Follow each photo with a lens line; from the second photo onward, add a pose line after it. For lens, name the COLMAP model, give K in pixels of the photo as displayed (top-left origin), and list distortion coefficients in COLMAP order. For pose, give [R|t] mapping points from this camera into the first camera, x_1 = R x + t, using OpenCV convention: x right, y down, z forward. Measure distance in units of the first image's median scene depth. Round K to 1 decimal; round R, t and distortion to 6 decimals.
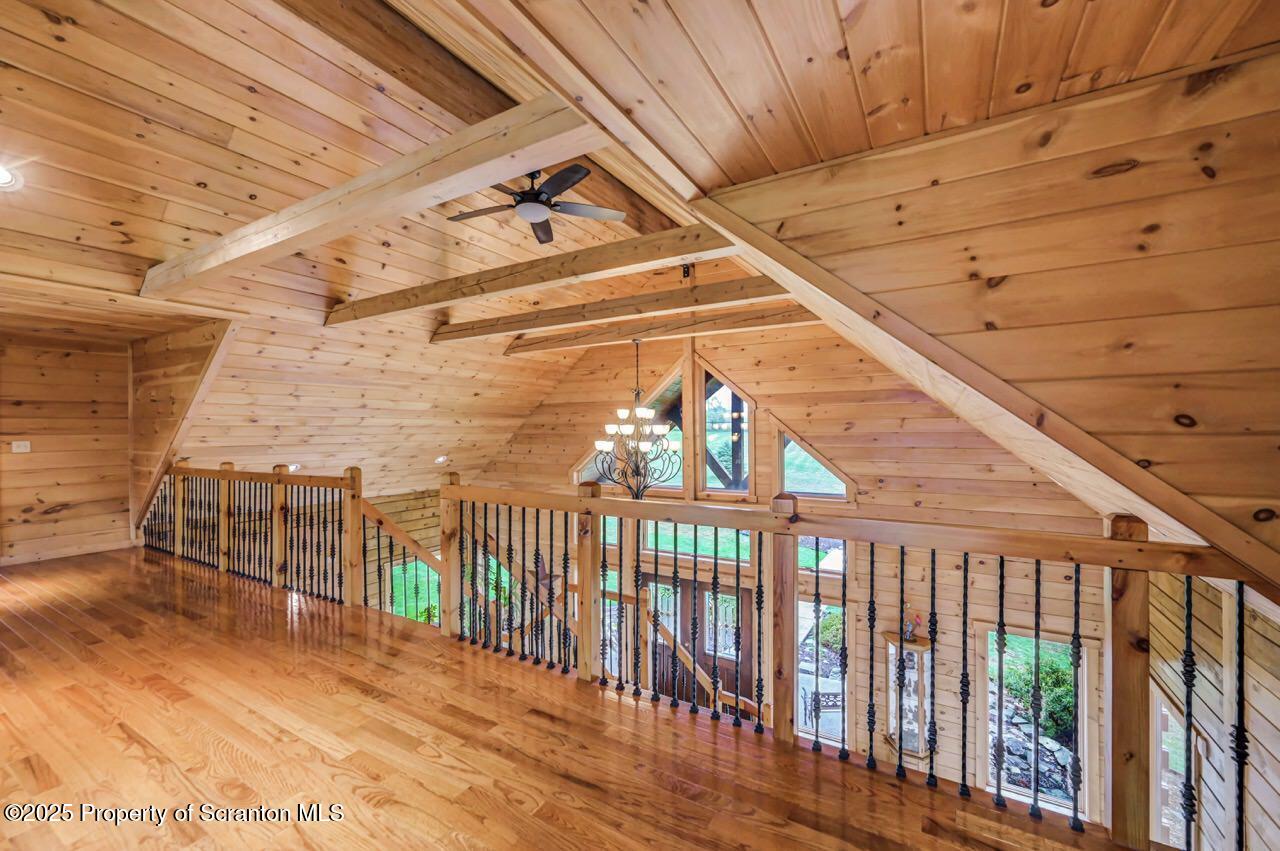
lens RADIAL K [[510.5, 0, 641.0], [0, 510.5, 425.5], [0, 0, 1]] dist [-0.002468, 0.000624]
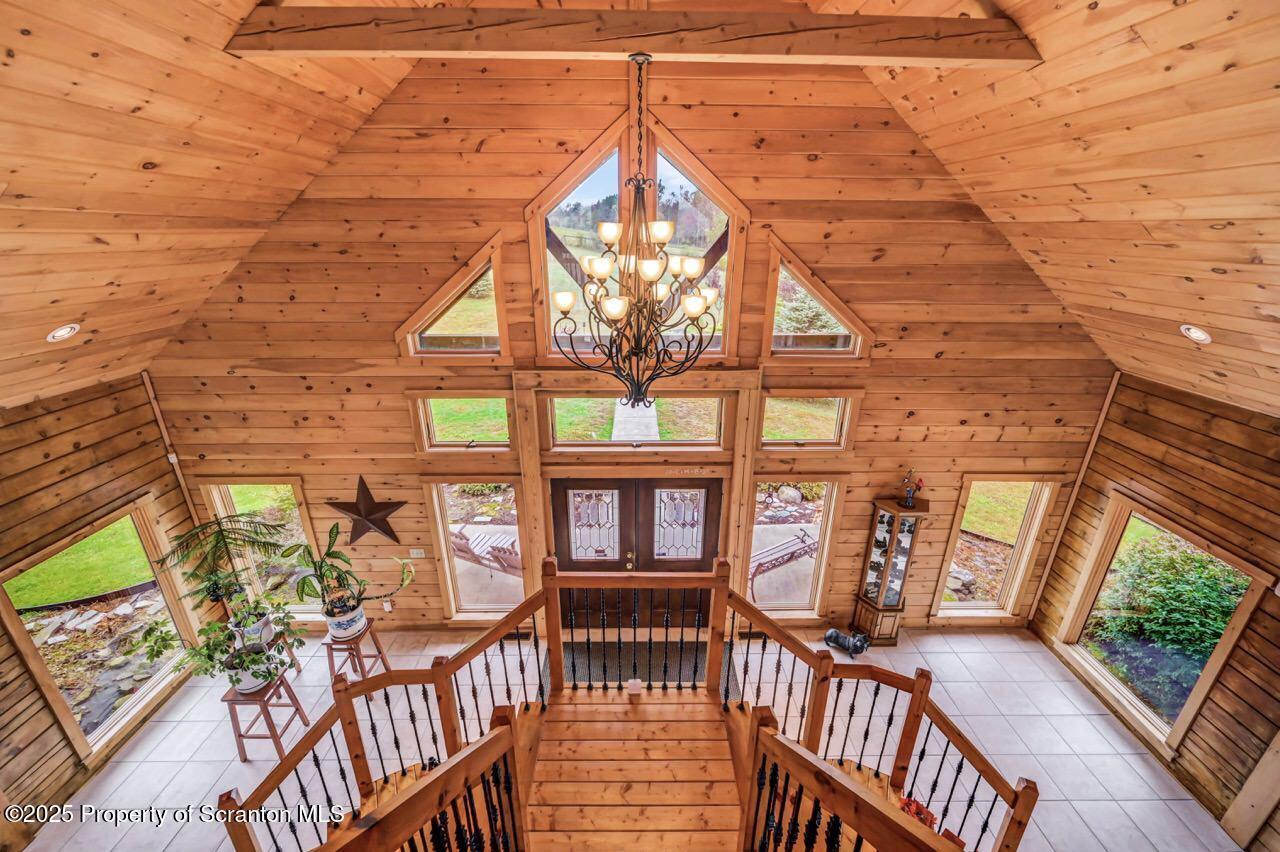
lens RADIAL K [[510.5, 0, 639.6], [0, 510.5, 431.4], [0, 0, 1]] dist [-0.002468, 0.000624]
pose [[0.853296, -0.178376, 0.489967, -0.223187], [-0.014433, 0.931227, 0.364154, -0.018588], [-0.521227, -0.317803, 0.792038, 0.424125]]
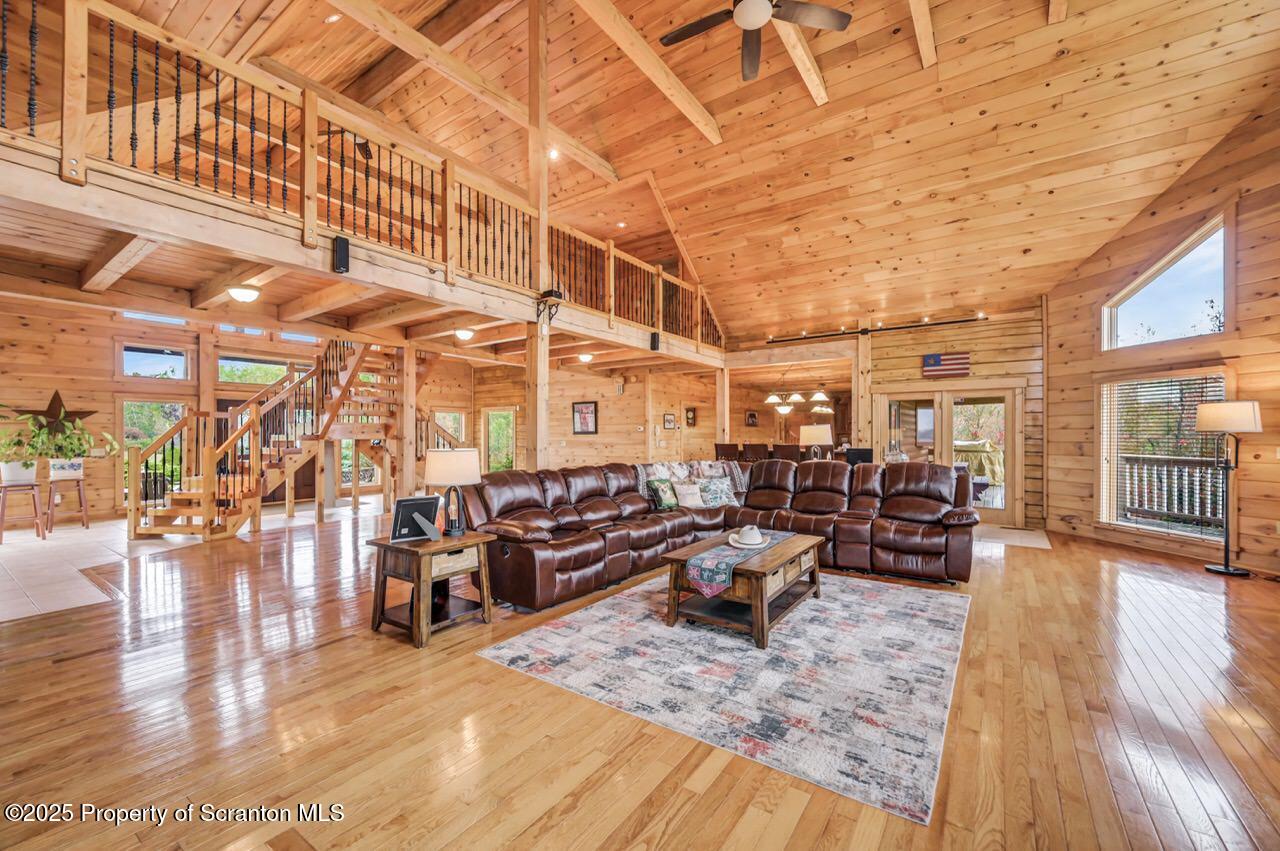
lens RADIAL K [[510.5, 0, 638.6], [0, 510.5, 432.5], [0, 0, 1]] dist [-0.002468, 0.000624]
pose [[0.076241, 0.006214, 0.997070, -1.122580], [-0.003597, 0.999976, -0.005957, 0.371442], [-0.997083, -0.003132, 0.076262, -0.075384]]
